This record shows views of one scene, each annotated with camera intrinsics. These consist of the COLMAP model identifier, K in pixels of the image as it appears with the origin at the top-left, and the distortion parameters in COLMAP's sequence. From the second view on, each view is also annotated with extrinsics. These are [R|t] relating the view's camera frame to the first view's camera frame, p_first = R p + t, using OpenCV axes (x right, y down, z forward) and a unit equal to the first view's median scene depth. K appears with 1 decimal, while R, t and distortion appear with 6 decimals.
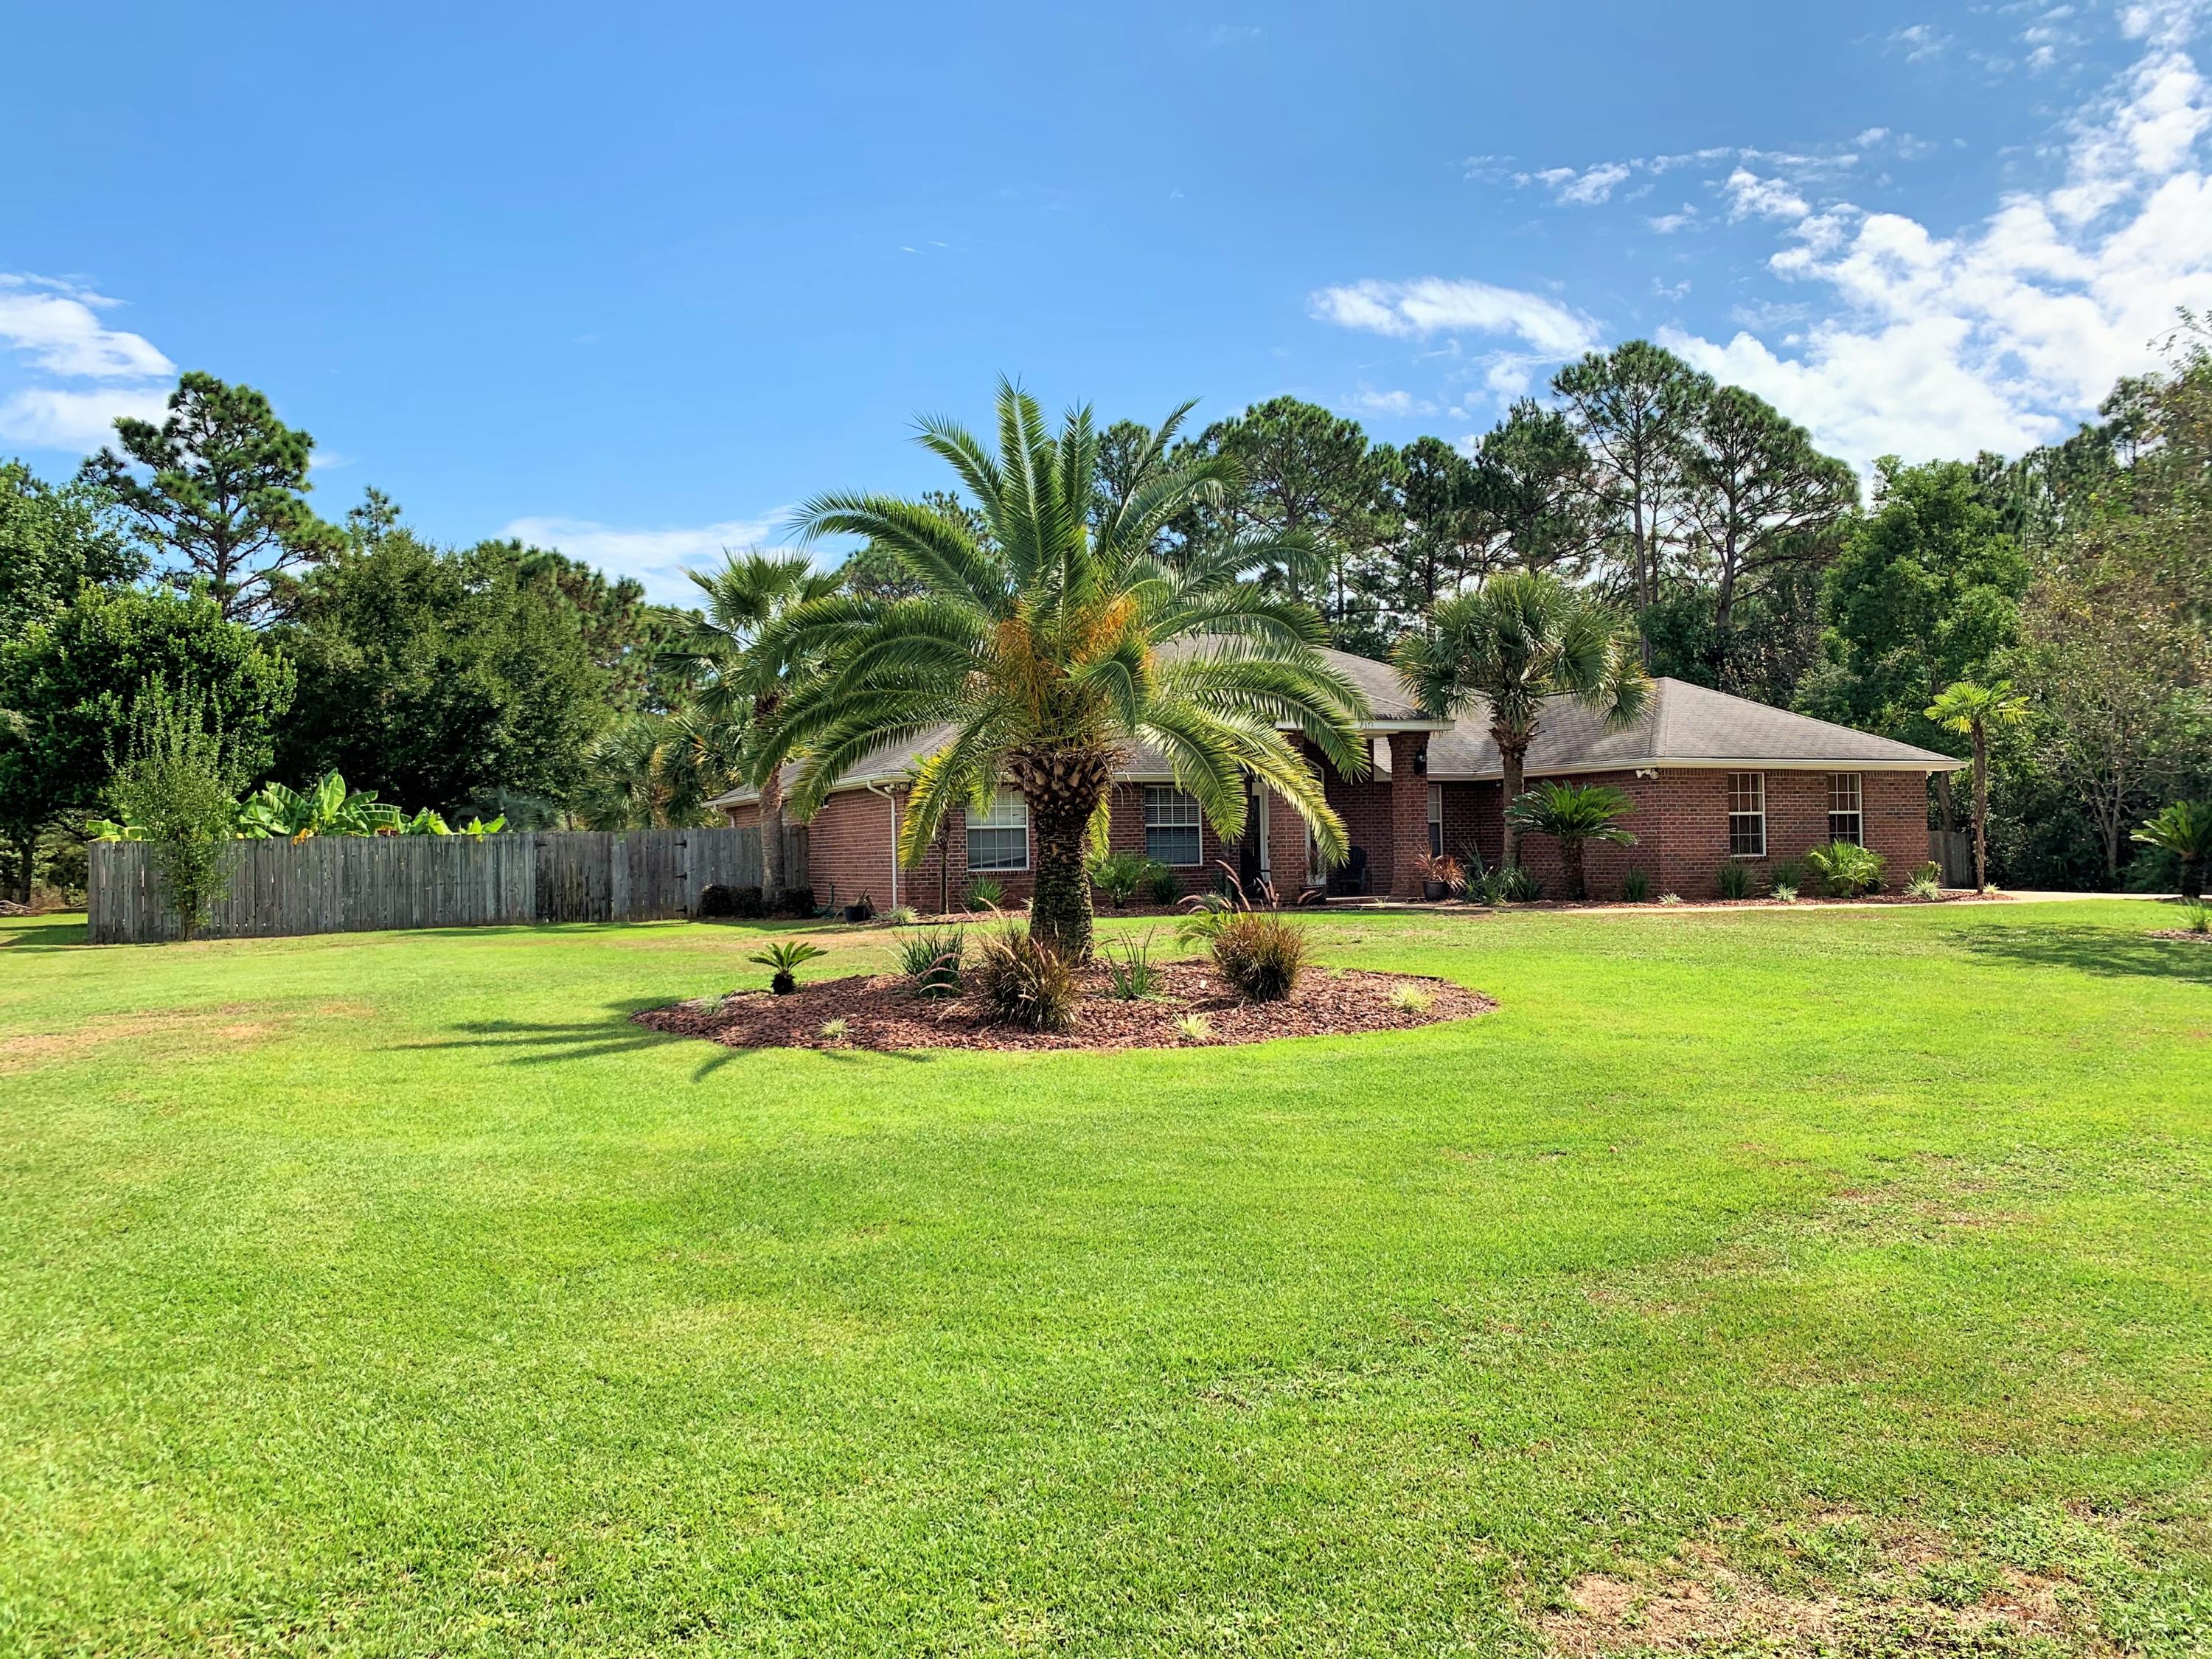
lens RADIAL K [[1664.9, 0, 1095.3], [0, 1664.9, 817.1], [0, 0, 1]] dist [0.034345, -0.036313]
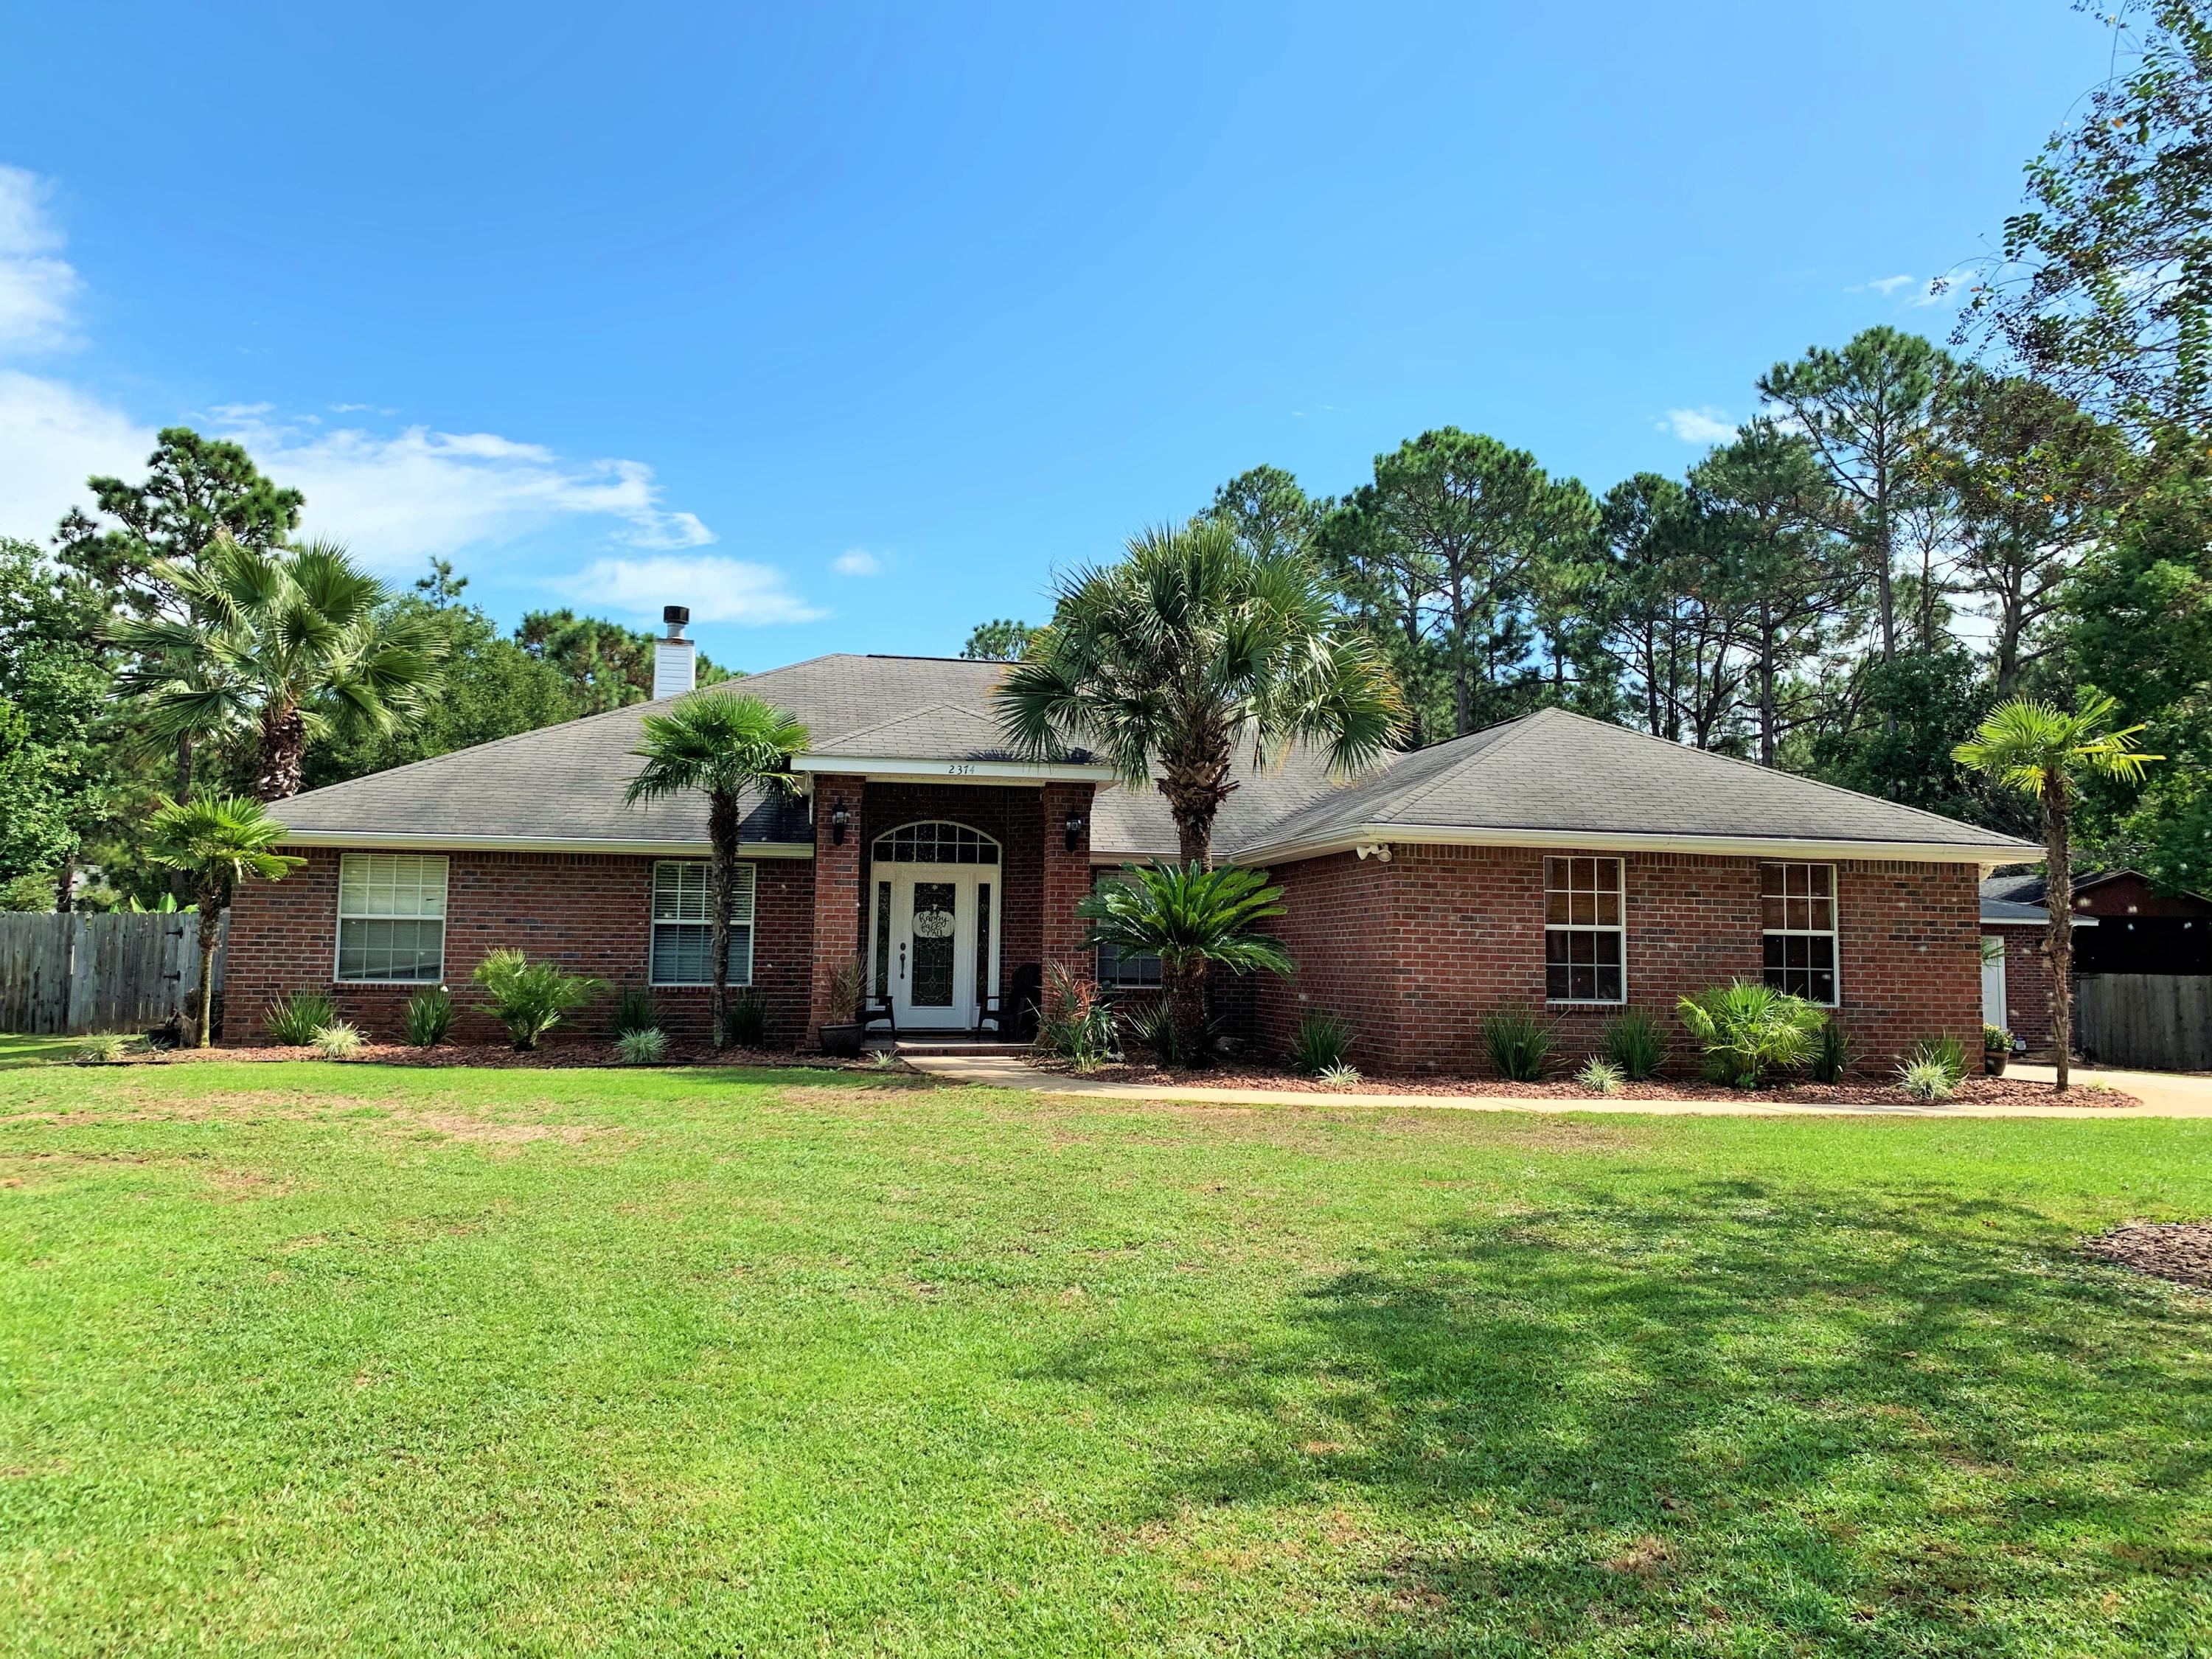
lens RADIAL K [[1664.9, 0, 1092.5], [0, 1664.9, 815.9], [0, 0, 1]] dist [0.034345, -0.036313]
pose [[0.970594, 0.011015, -0.240471, 0.334480], [-0.027256, 0.997557, -0.064315, 0.000769], [0.239175, 0.068978, 0.968523, 0.374538]]
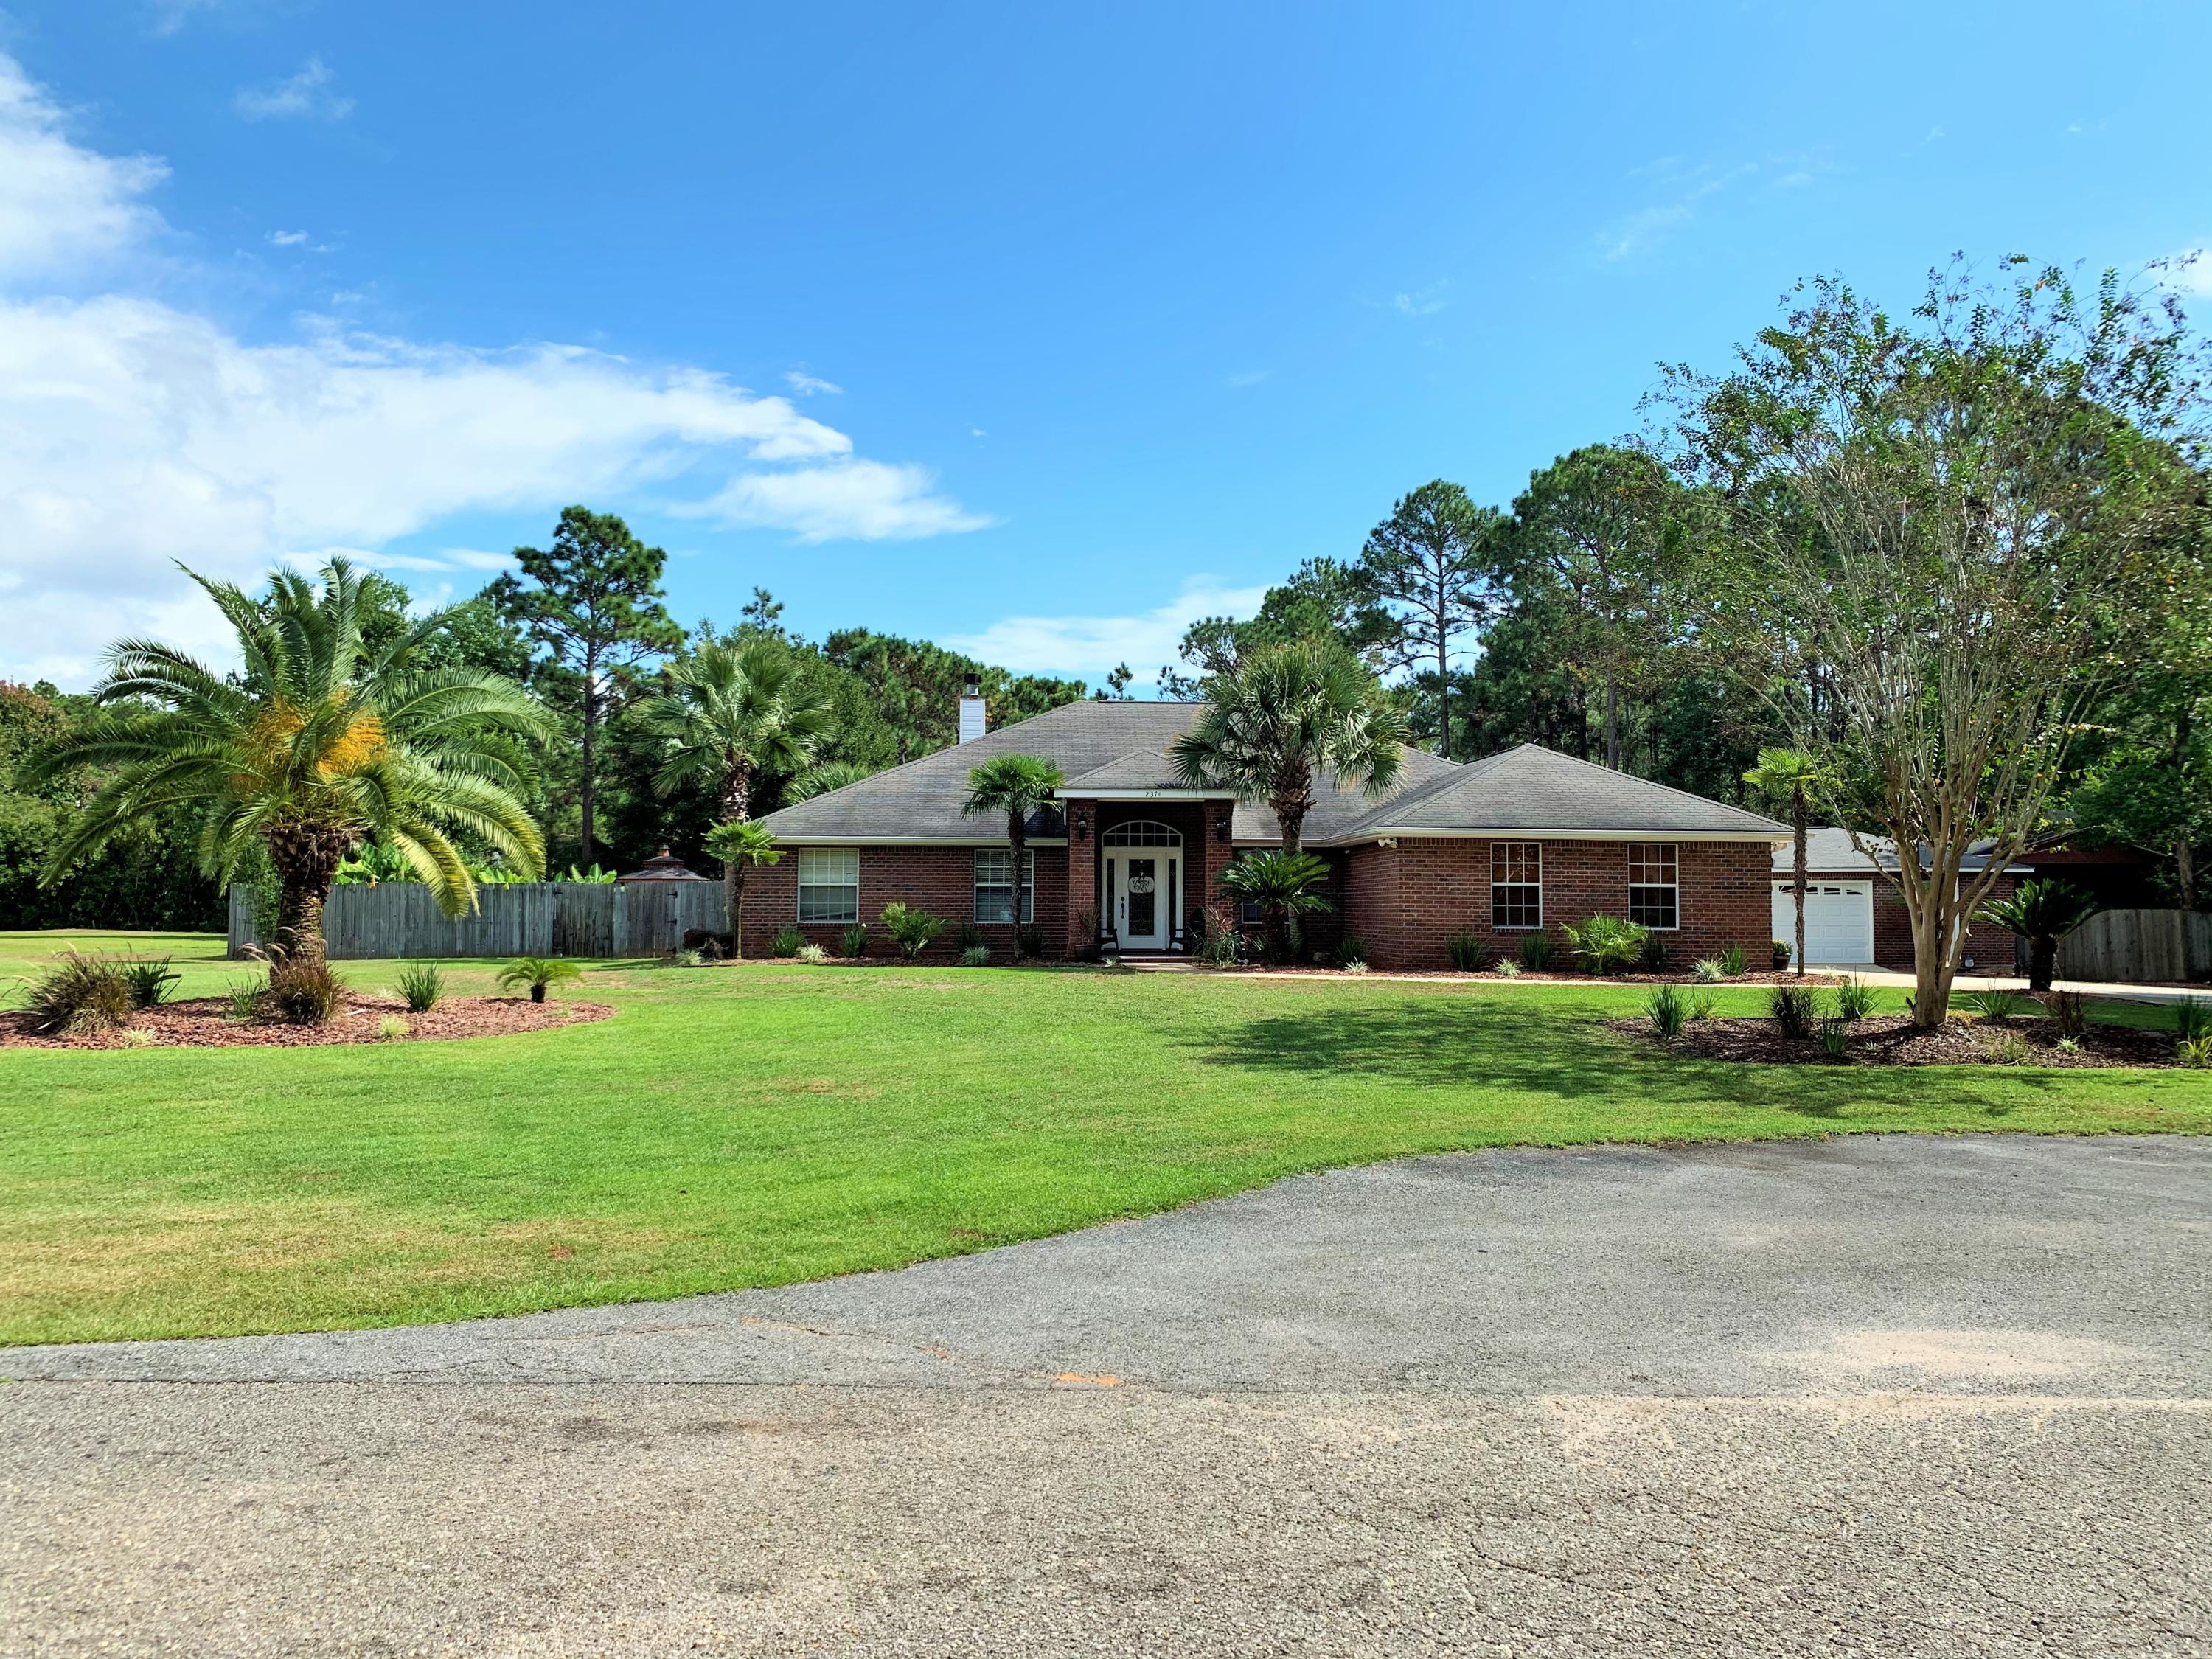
lens RADIAL K [[1664.9, 0, 1107.5], [0, 1664.9, 828.8], [0, 0, 1]] dist [0.034345, -0.036313]
pose [[0.929504, 0.005191, -0.368776, 0.484522], [-0.014670, 0.999630, -0.022904, -0.007965], [0.368520, 0.026700, 0.929236, 0.010063]]
